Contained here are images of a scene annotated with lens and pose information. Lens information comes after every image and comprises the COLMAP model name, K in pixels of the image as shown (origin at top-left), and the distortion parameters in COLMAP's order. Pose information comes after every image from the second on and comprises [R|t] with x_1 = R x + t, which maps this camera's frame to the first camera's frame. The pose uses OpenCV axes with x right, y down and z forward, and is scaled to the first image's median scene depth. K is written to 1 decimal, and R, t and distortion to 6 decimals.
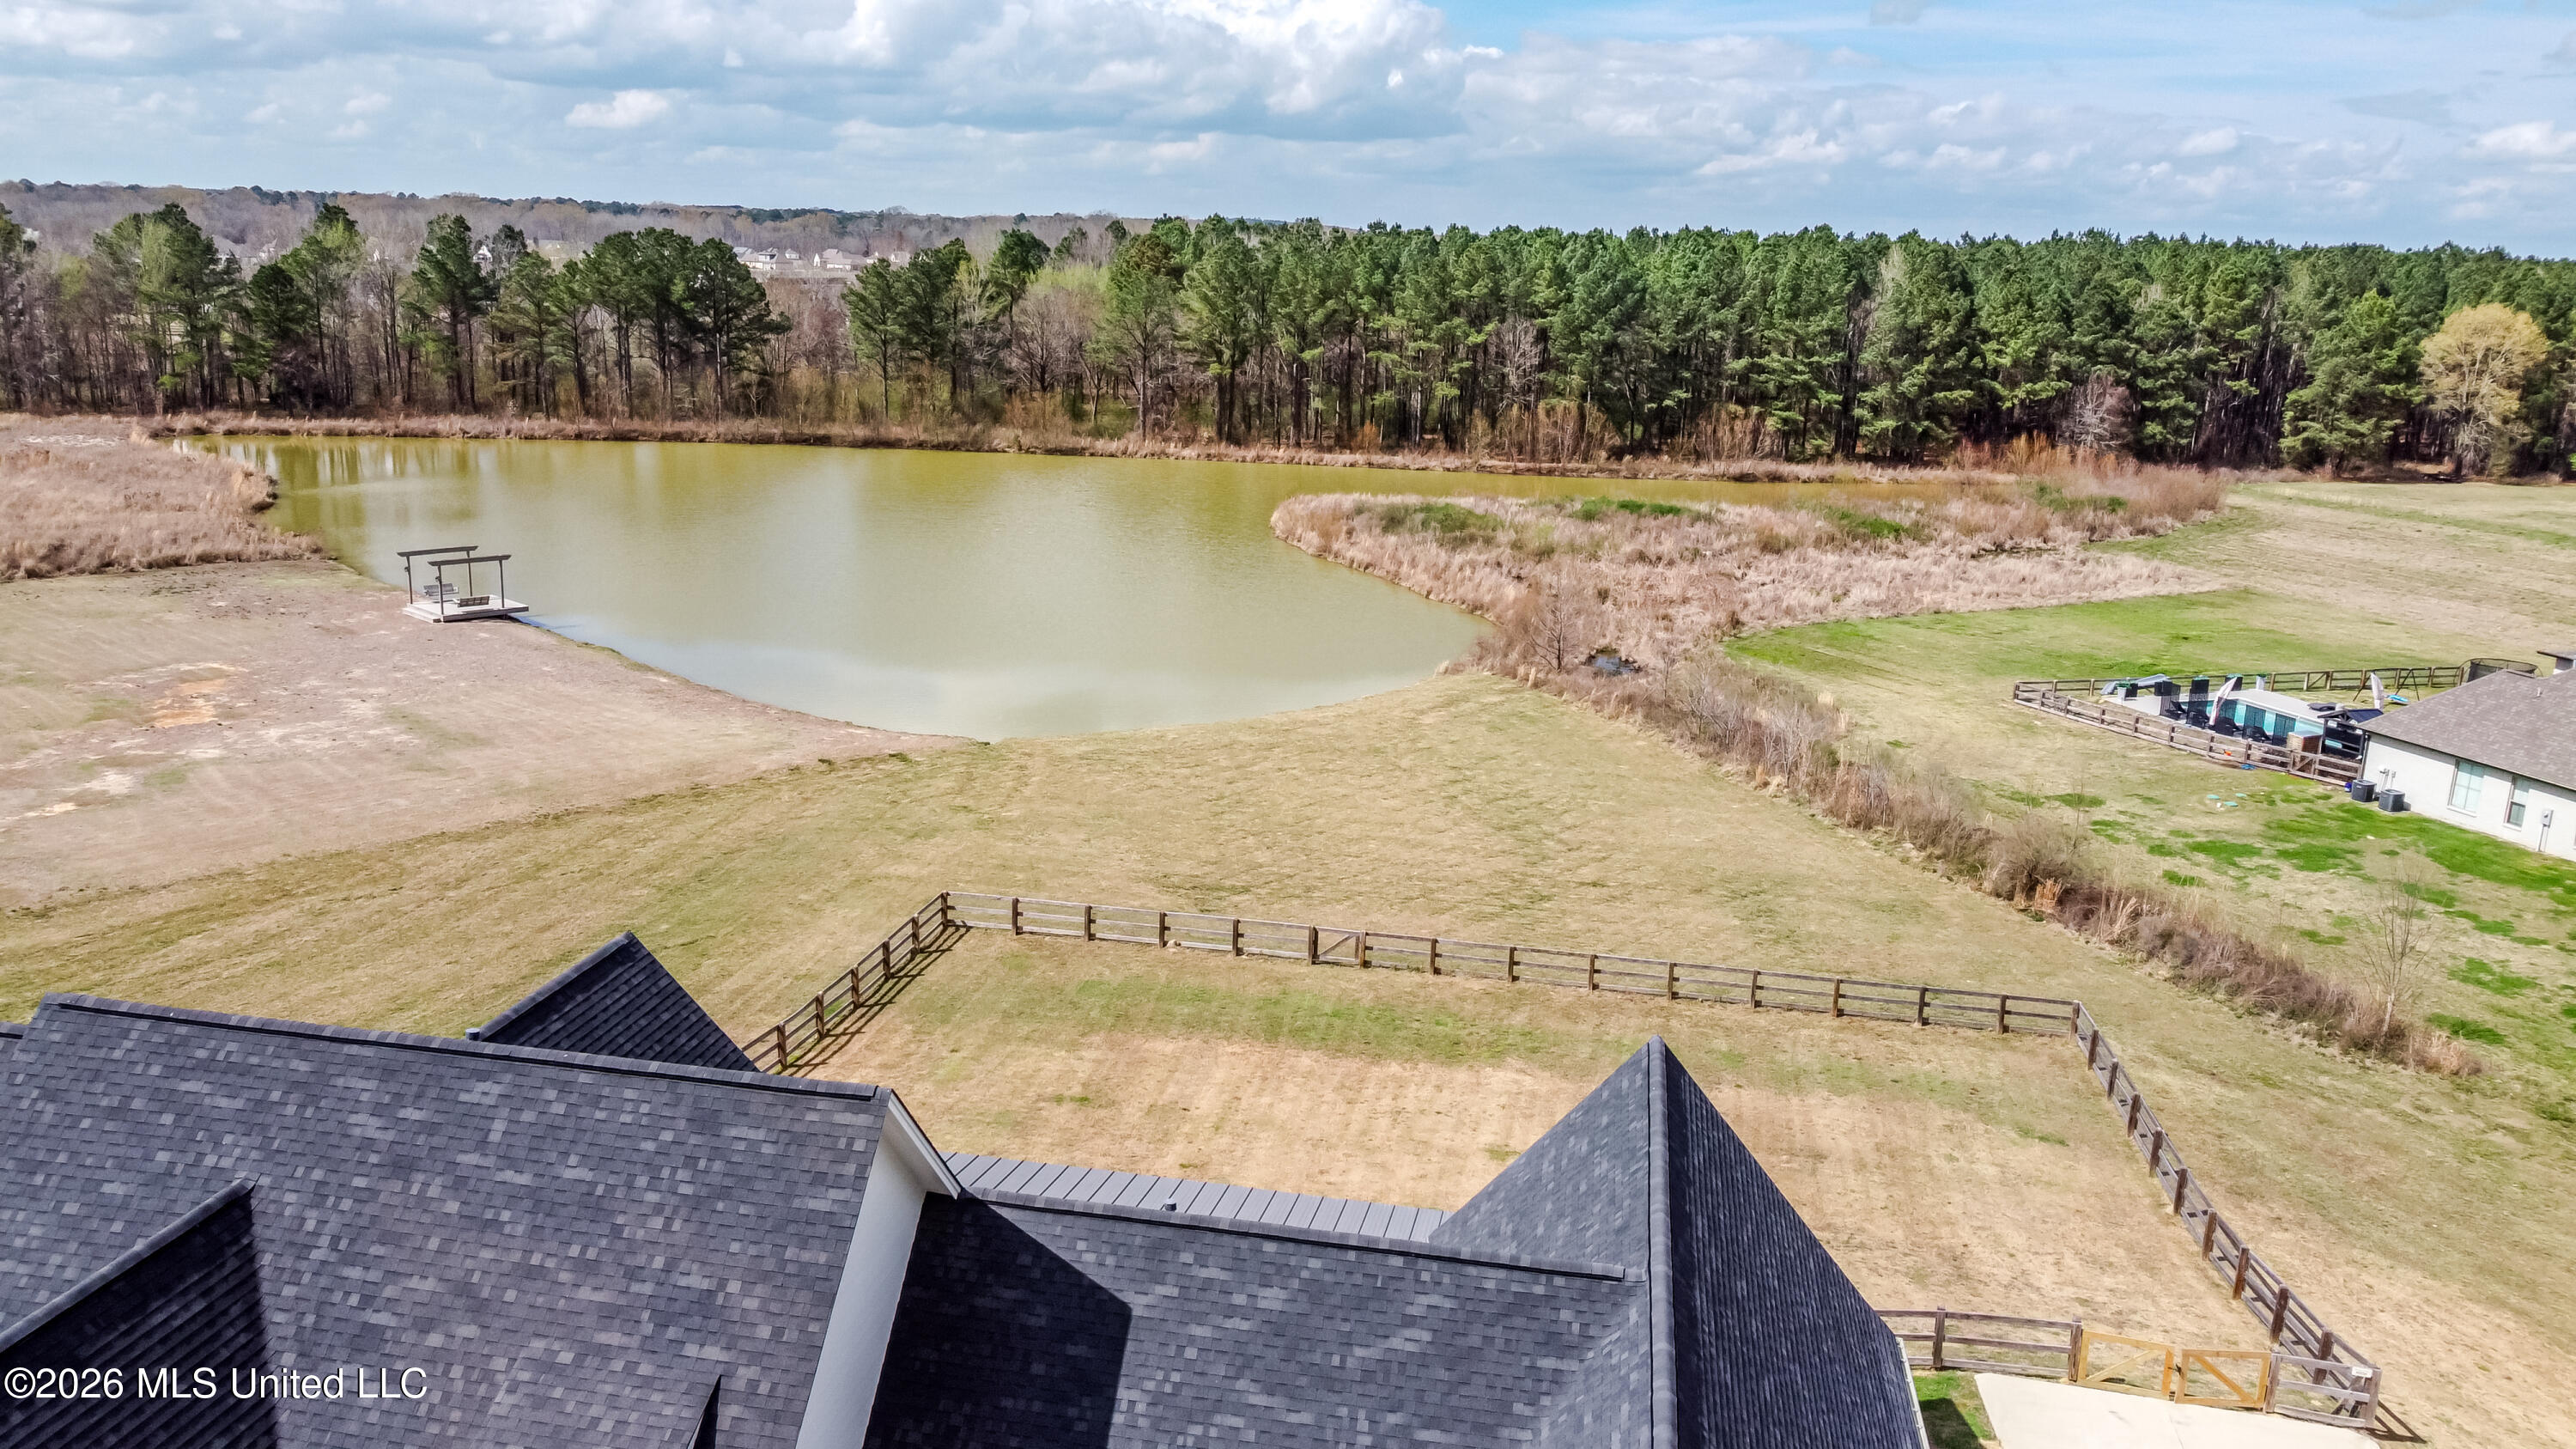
lens RADIAL K [[1908.7, 0, 1287.6], [0, 1908.7, 717.3], [0, 0, 1]] dist [-0.002139, -0.005258]
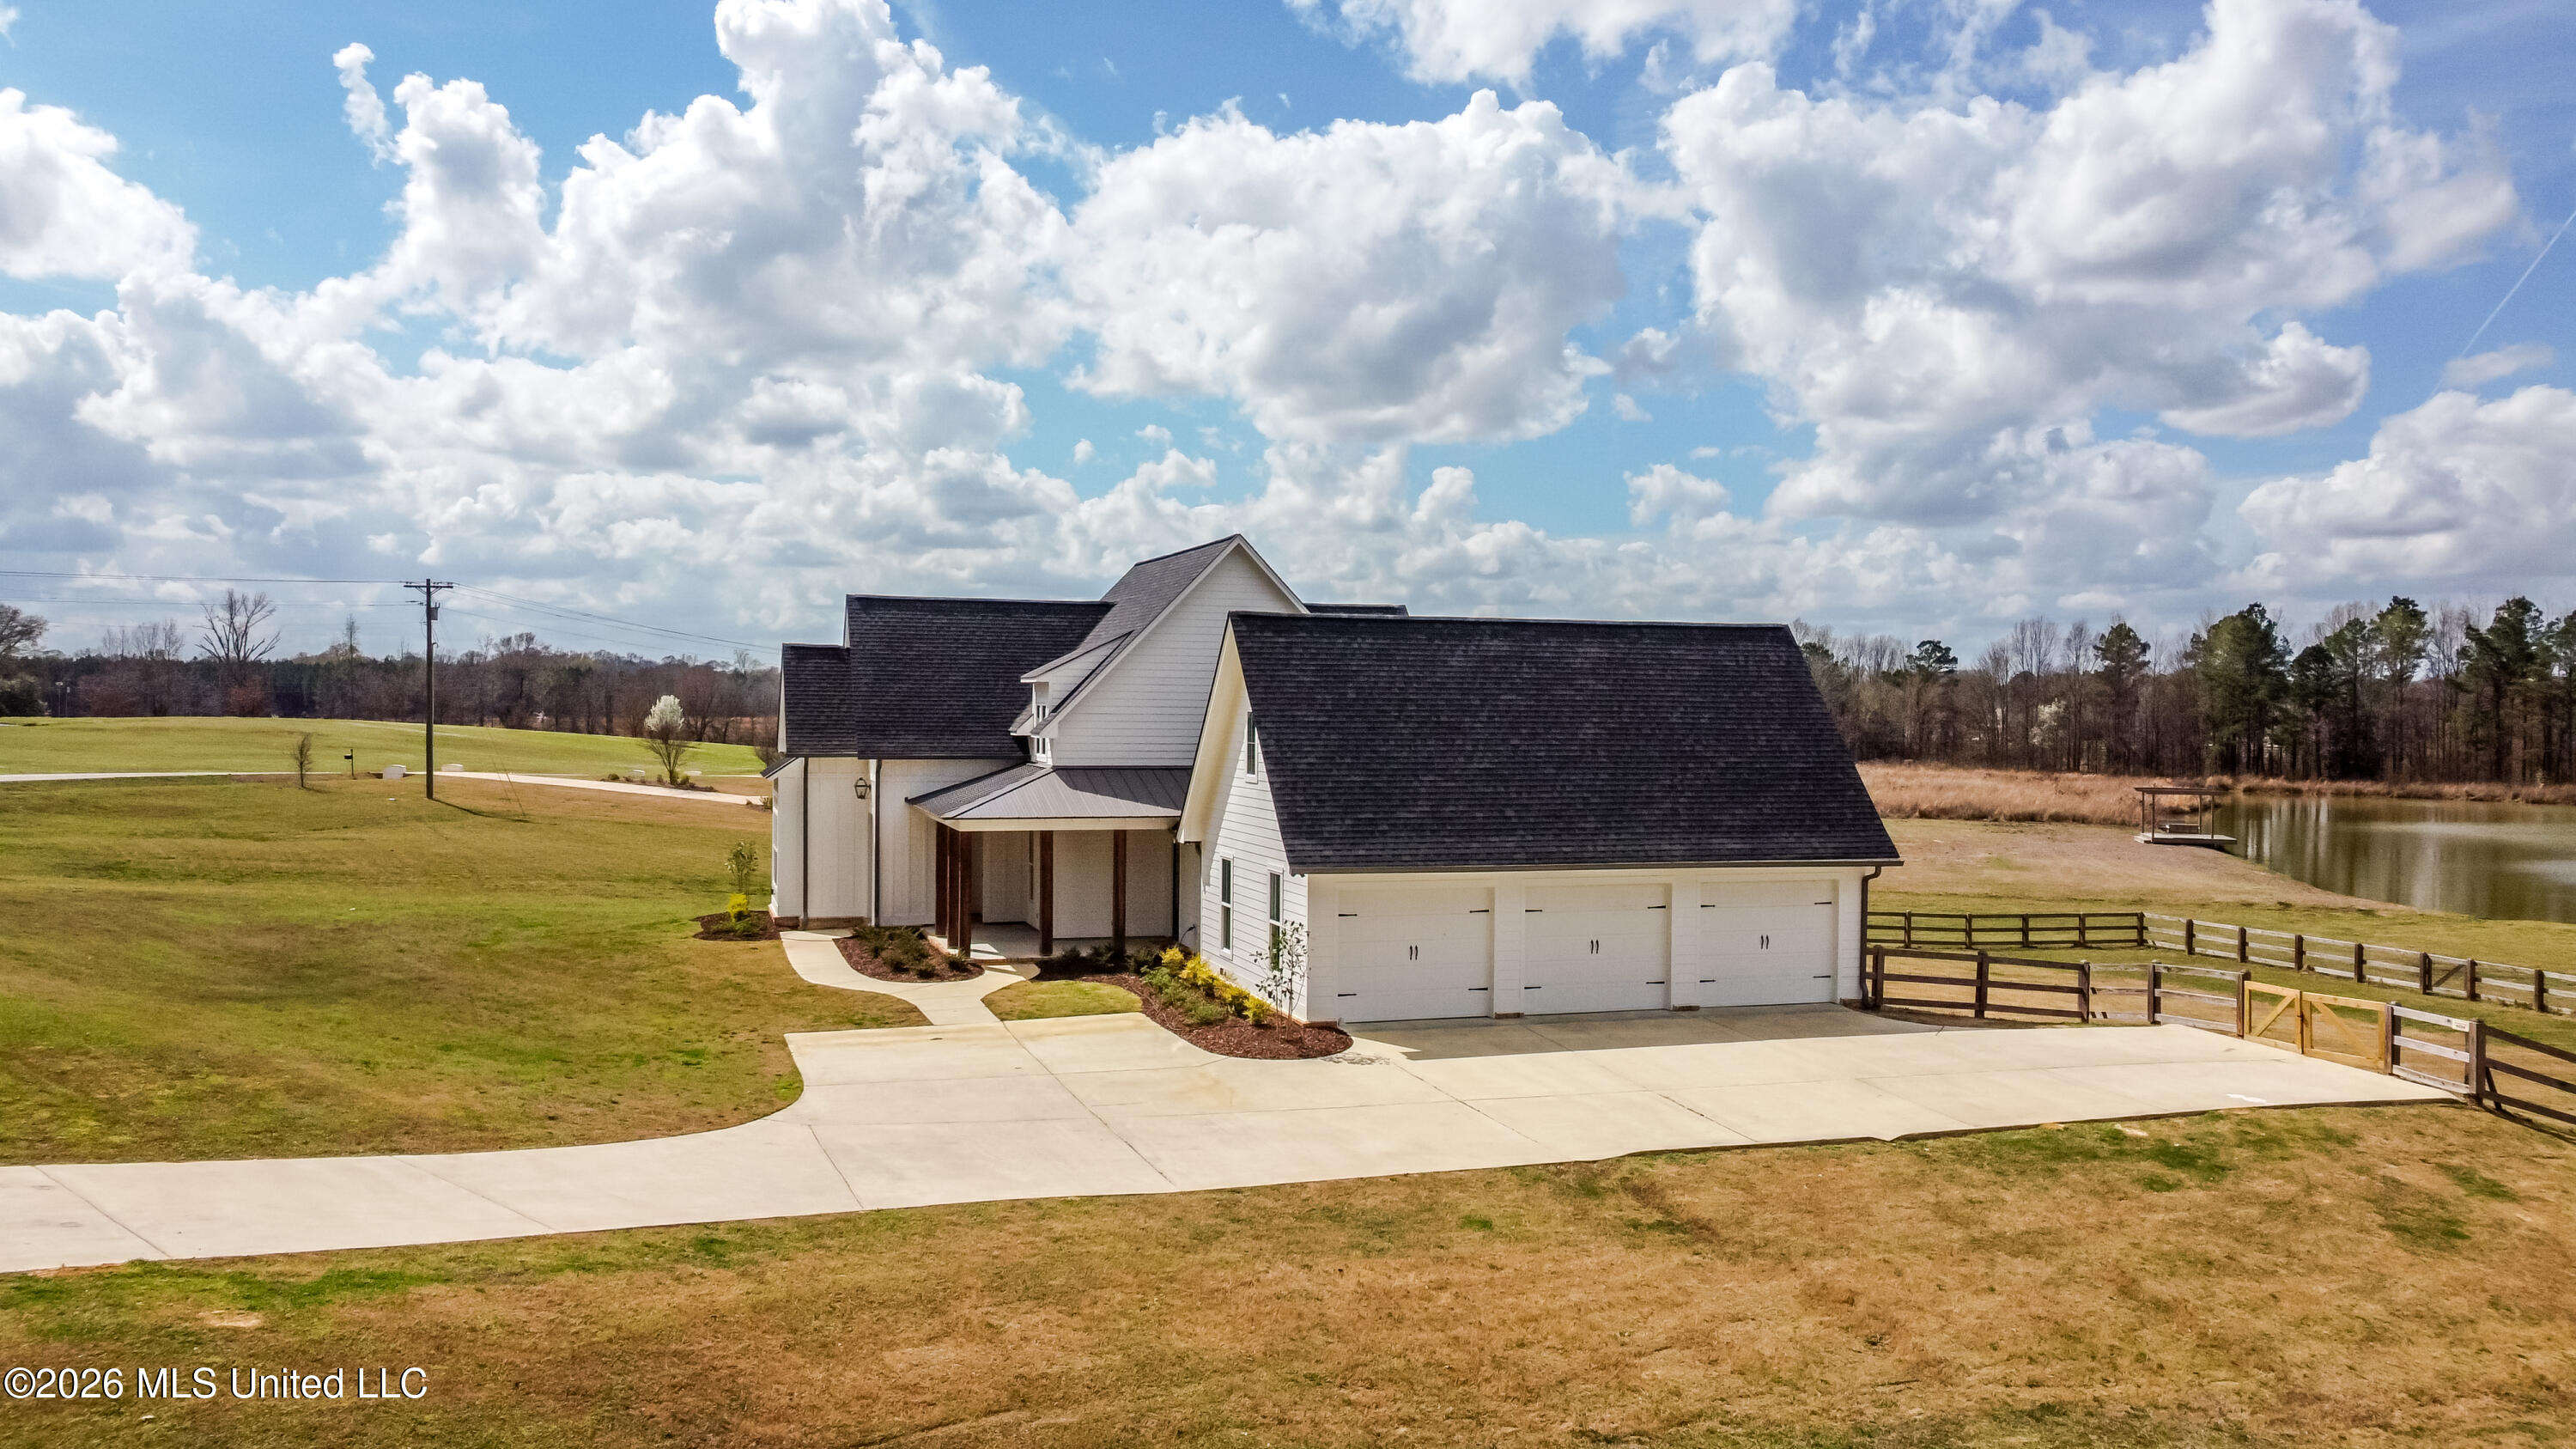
lens RADIAL K [[1908.7, 0, 1287.6], [0, 1908.7, 717.3], [0, 0, 1]] dist [-0.002139, -0.005258]
pose [[0.452706, -0.023100, -0.891361, 0.177041], [-0.208706, 0.969150, -0.131114, 0.070043], [0.866891, 0.245388, 0.433919, 0.022175]]
